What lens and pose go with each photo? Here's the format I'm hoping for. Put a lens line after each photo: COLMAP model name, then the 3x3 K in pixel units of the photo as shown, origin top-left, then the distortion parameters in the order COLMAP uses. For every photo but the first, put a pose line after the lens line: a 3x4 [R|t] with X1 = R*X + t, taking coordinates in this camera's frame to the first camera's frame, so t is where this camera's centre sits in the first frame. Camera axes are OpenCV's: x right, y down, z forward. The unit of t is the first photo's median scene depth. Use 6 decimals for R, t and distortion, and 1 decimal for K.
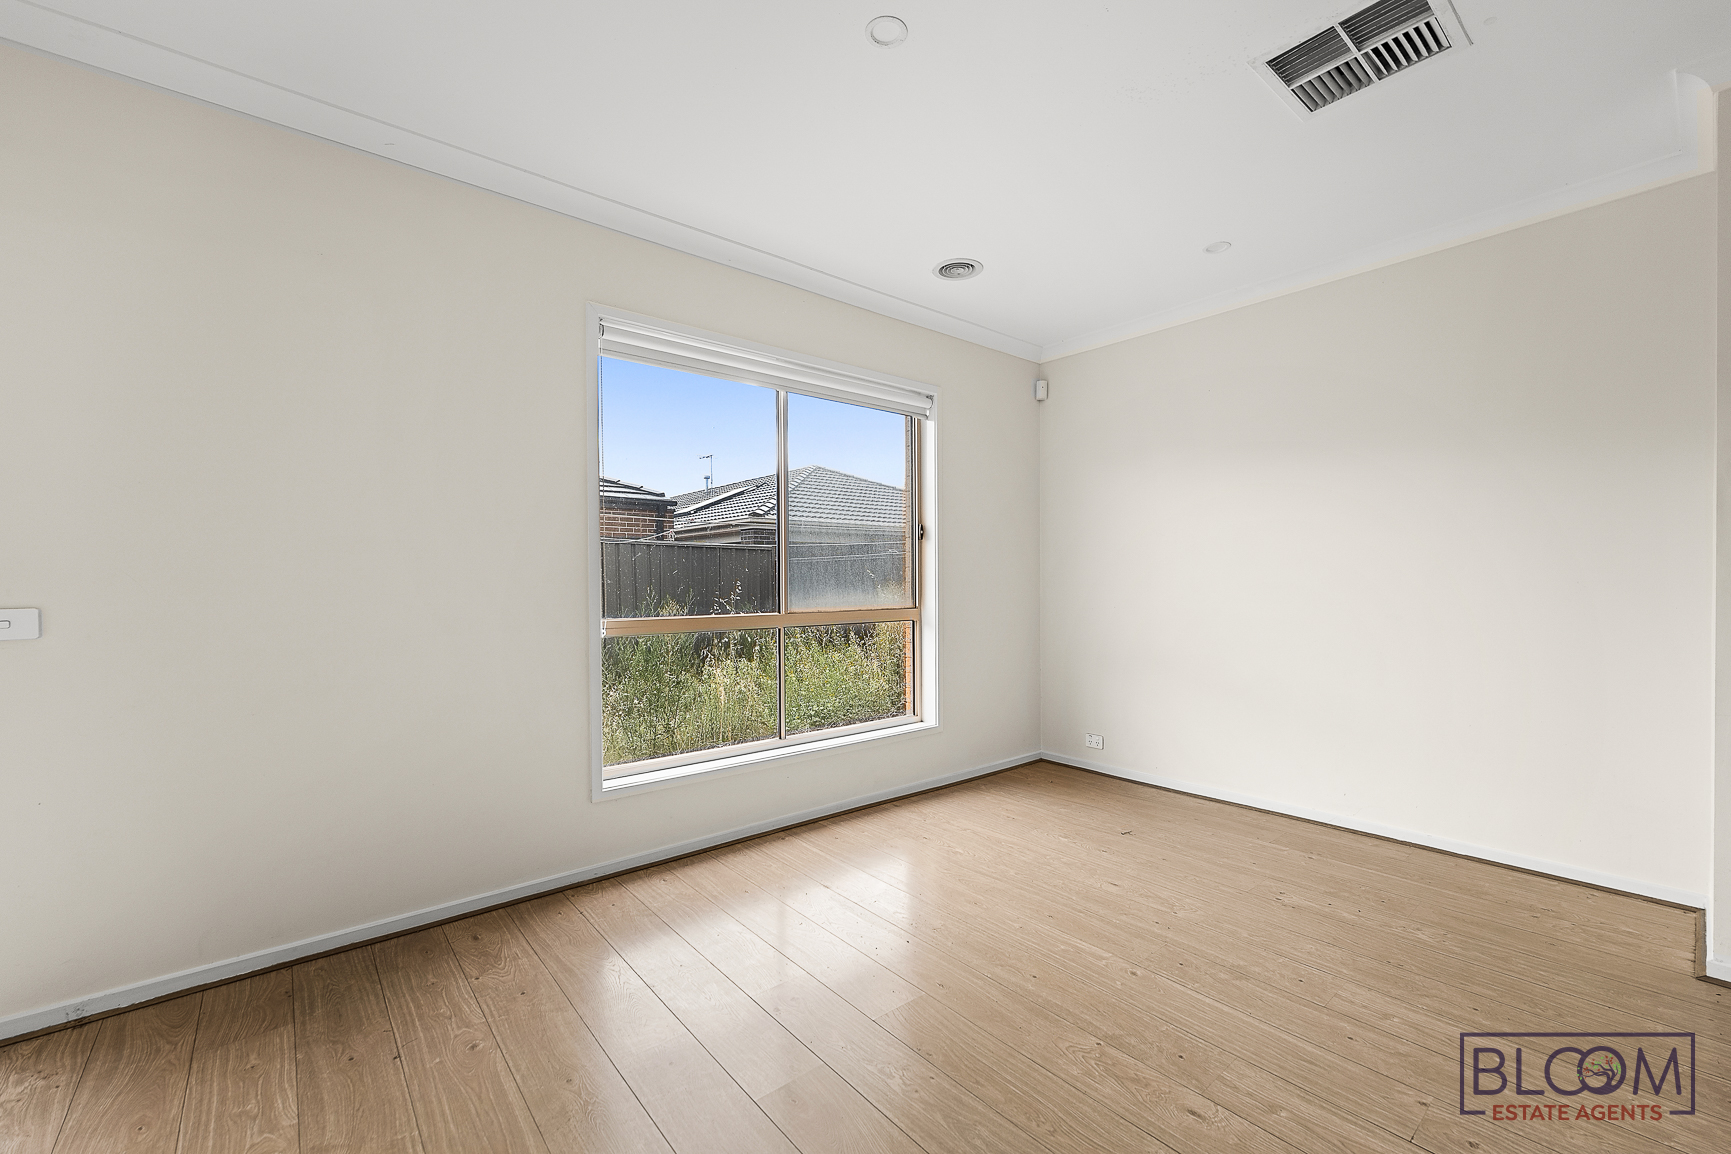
lens RADIAL K [[707.4, 0, 870.1], [0, 707.4, 585.3], [0, 0, 1]] dist [-0.002190, 0.000086]
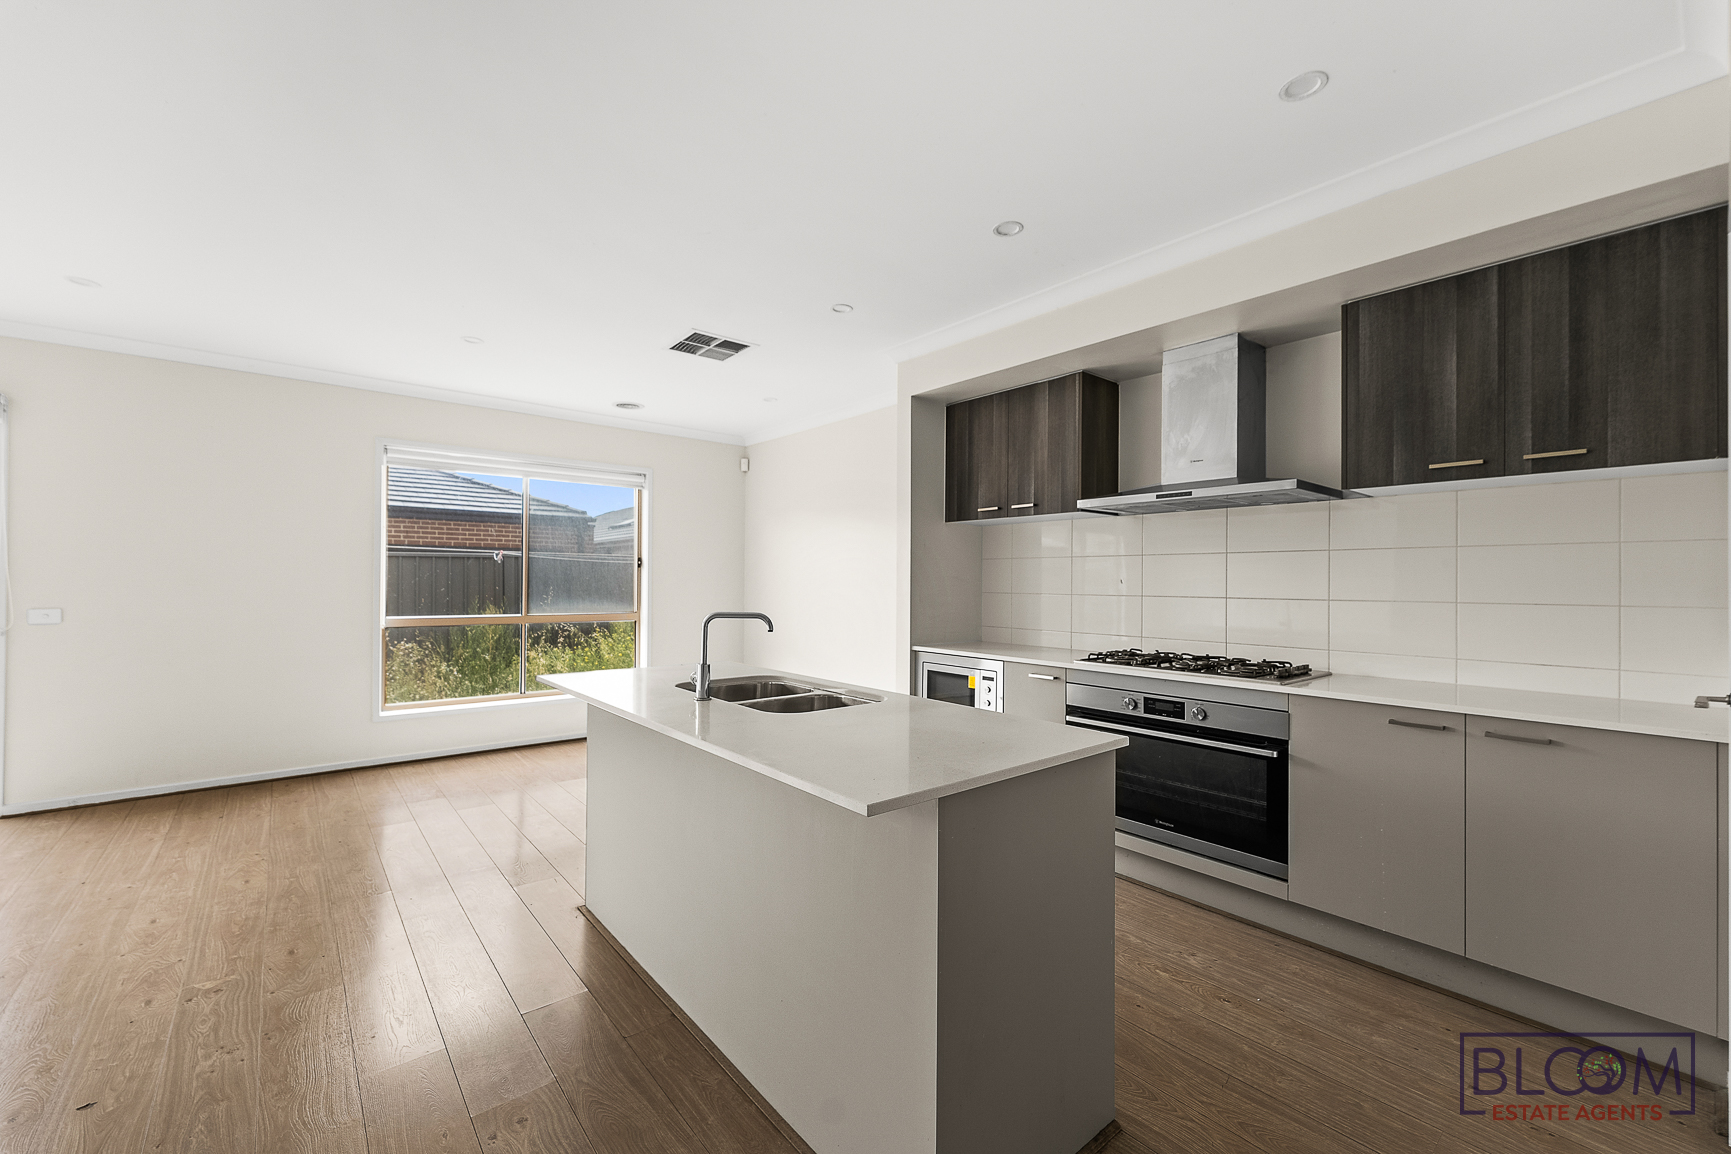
lens RADIAL K [[698.7, 0, 872.0], [0, 698.7, 574.3], [0, 0, 1]] dist [-0.001504, -0.000385]
pose [[0.999911, 0.013298, 0.000653, 0.824902], [-0.013282, 0.999708, -0.020210, -0.037514], [-0.000921, 0.020200, 0.999796, -0.723828]]
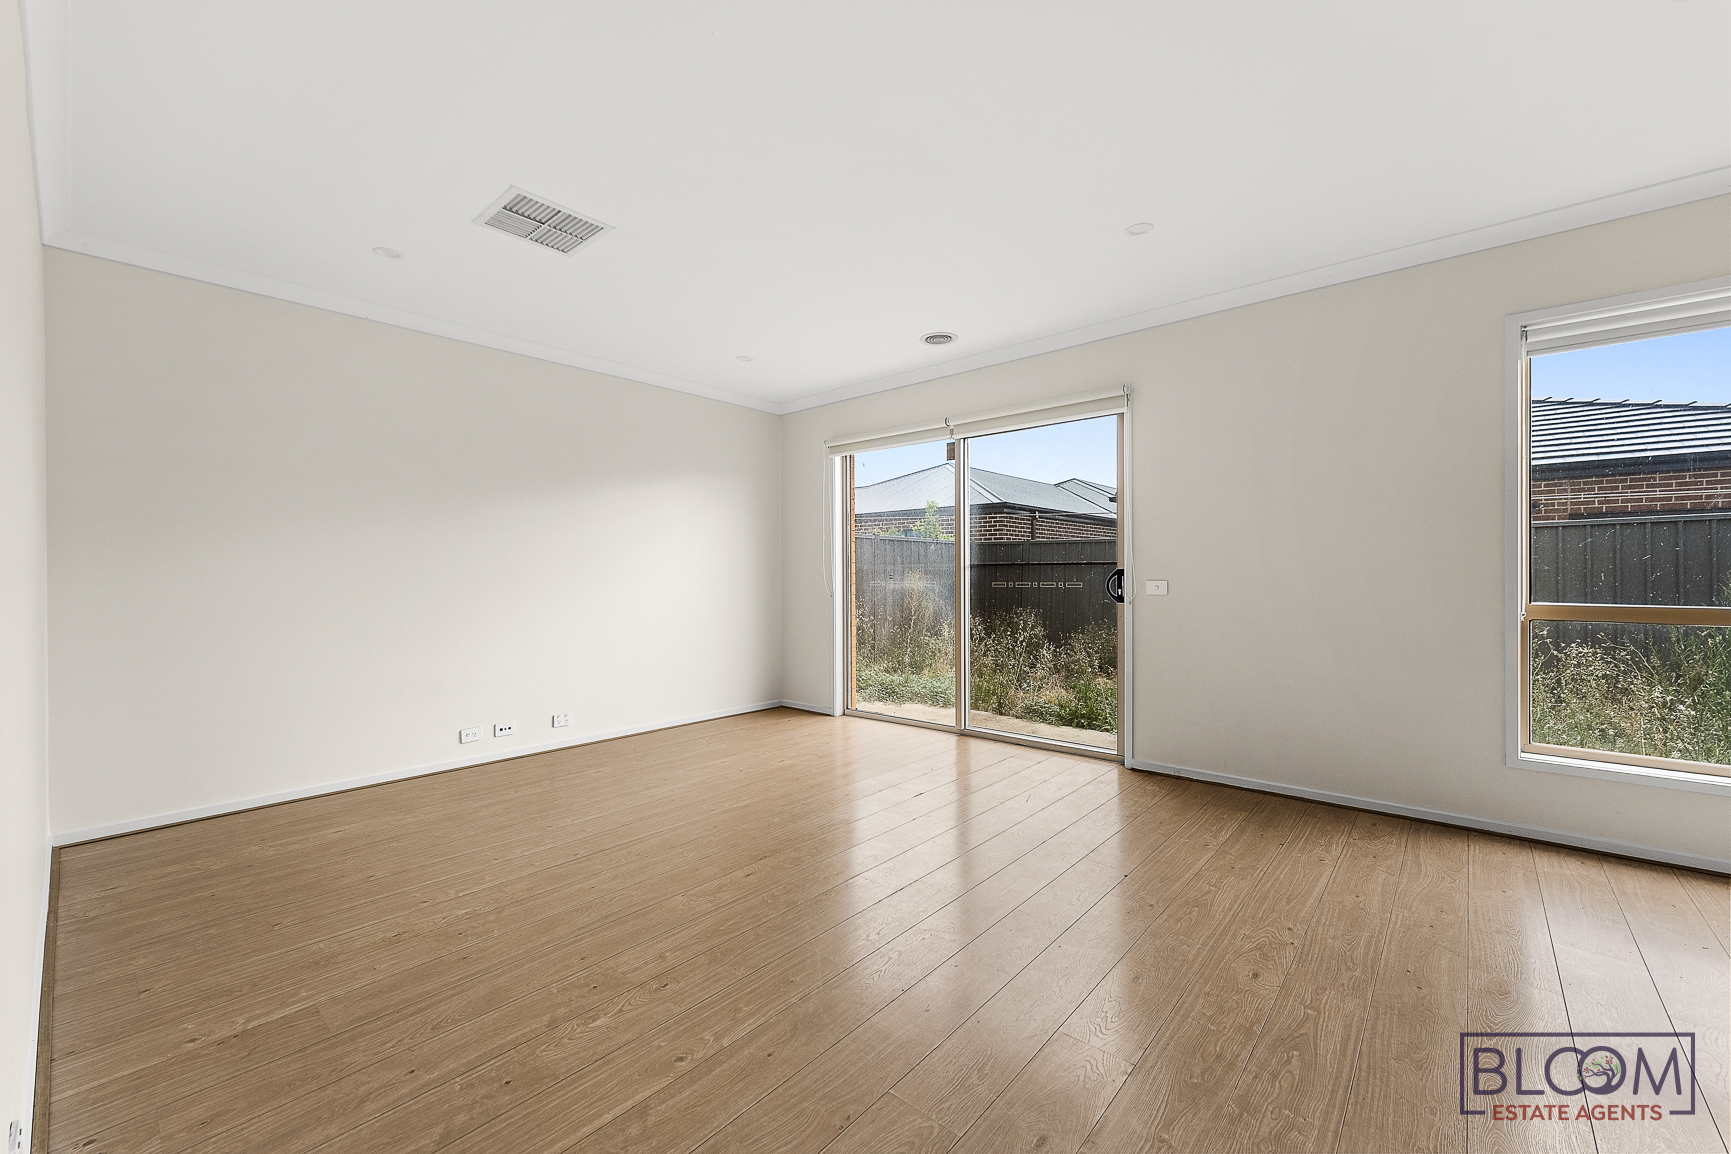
lens RADIAL K [[694.9, 0, 865.5], [0, 694.9, 577.0], [0, 0, 1]] dist [0.000452, -0.000106]
pose [[0.154308, 0.012763, -0.987940, 0.523038], [-0.005441, 0.999912, 0.012067, 0.002894], [0.988008, 0.003513, 0.154364, -0.163478]]
